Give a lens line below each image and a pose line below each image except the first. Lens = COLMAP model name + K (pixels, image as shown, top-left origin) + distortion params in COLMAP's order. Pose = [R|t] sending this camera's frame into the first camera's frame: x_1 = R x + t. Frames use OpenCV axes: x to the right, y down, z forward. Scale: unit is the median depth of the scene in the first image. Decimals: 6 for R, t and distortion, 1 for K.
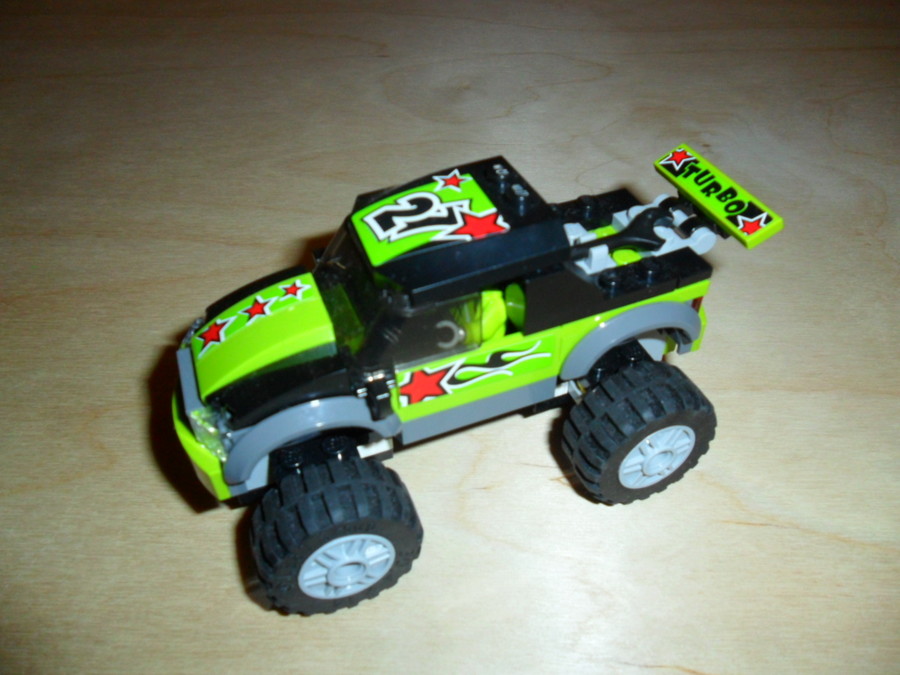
lens RADIAL K [[694.9, 0, 420.2], [0, 694.9, 339.5], [0, 0, 1]] dist [-0.002875, 0.004272]
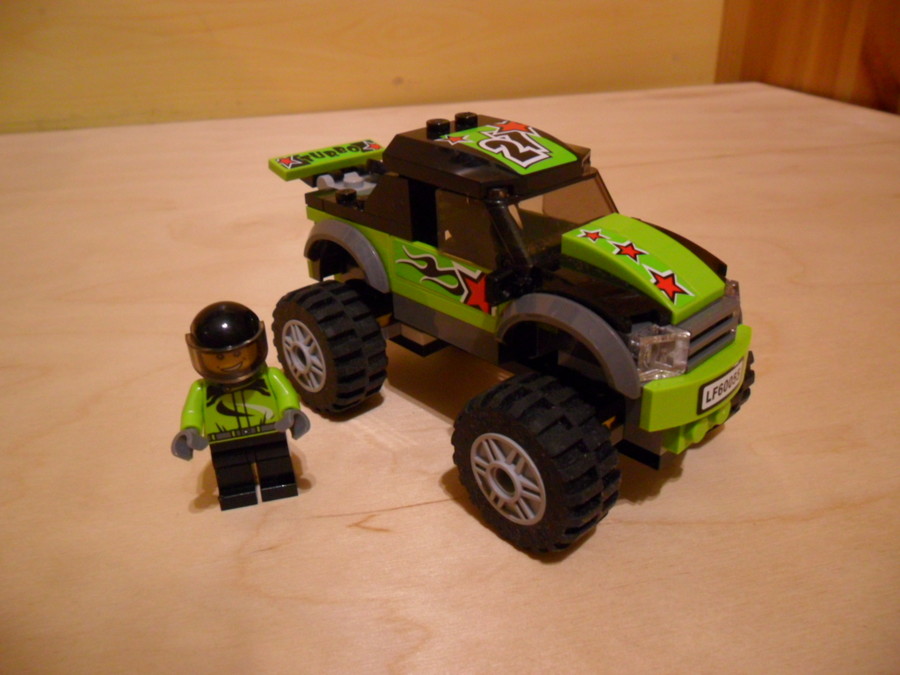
lens RADIAL K [[706.6, 0, 426.7], [0, 706.6, 359.5], [0, 0, 1]] dist [0.011320, 0.004546]
pose [[-0.371505, -0.397798, 0.838892, -1.026166], [0.679457, 0.499270, 0.537650, -0.694916], [-0.632710, 0.769731, 0.084805, 1.215680]]
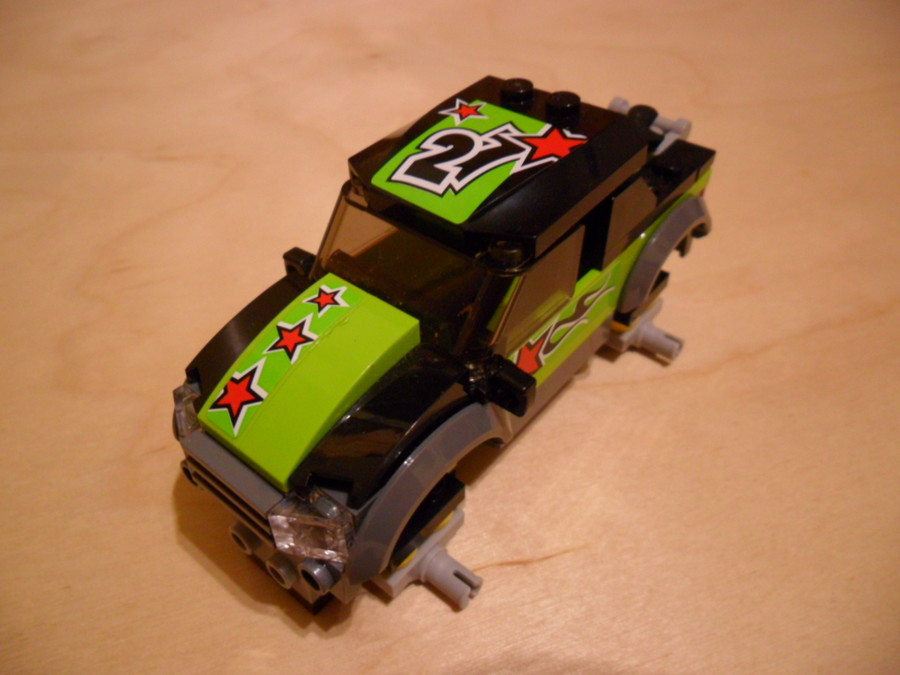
lens RADIAL K [[694.9, 0, 420.2], [0, 694.9, 339.5], [0, 0, 1]] dist [-0.002875, 0.004272]
pose [[0.864402, -0.309743, 0.396068, -0.400176], [0.321658, 0.946098, 0.037886, -0.027864], [-0.386454, 0.094650, 0.917439, 0.317508]]
